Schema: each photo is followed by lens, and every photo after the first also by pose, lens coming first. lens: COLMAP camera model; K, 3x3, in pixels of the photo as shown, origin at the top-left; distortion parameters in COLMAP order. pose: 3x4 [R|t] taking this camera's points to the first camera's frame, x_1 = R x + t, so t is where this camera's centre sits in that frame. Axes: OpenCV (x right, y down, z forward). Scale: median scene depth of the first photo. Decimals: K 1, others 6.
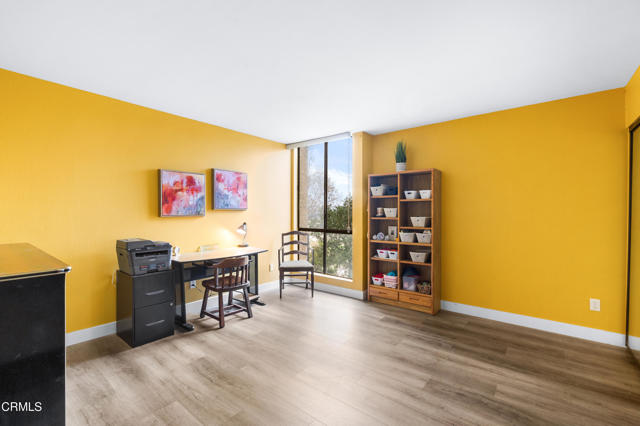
lens RADIAL K [[267.7, 0, 319.8], [0, 267.7, 216.6], [0, 0, 1]] dist [0.003928, -0.000855]
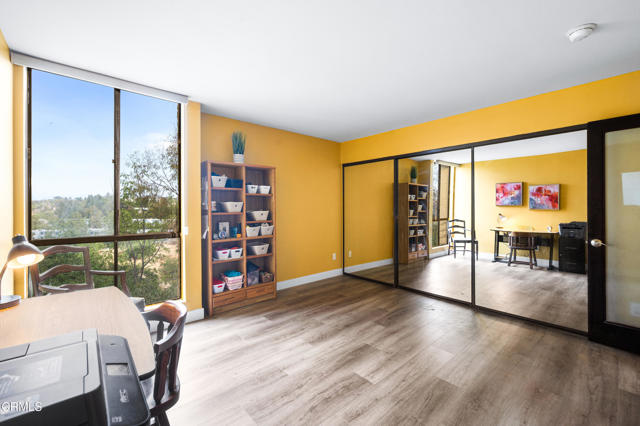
lens RADIAL K [[267.7, 0, 319.7], [0, 267.7, 203.5], [0, 0, 1]] dist [0.003928, -0.000855]
pose [[0.181640, 0.003768, 0.983358, -0.613895], [0.007977, 0.999954, -0.005305, -0.019820], [-0.983333, 0.008808, 0.181602, 0.583184]]
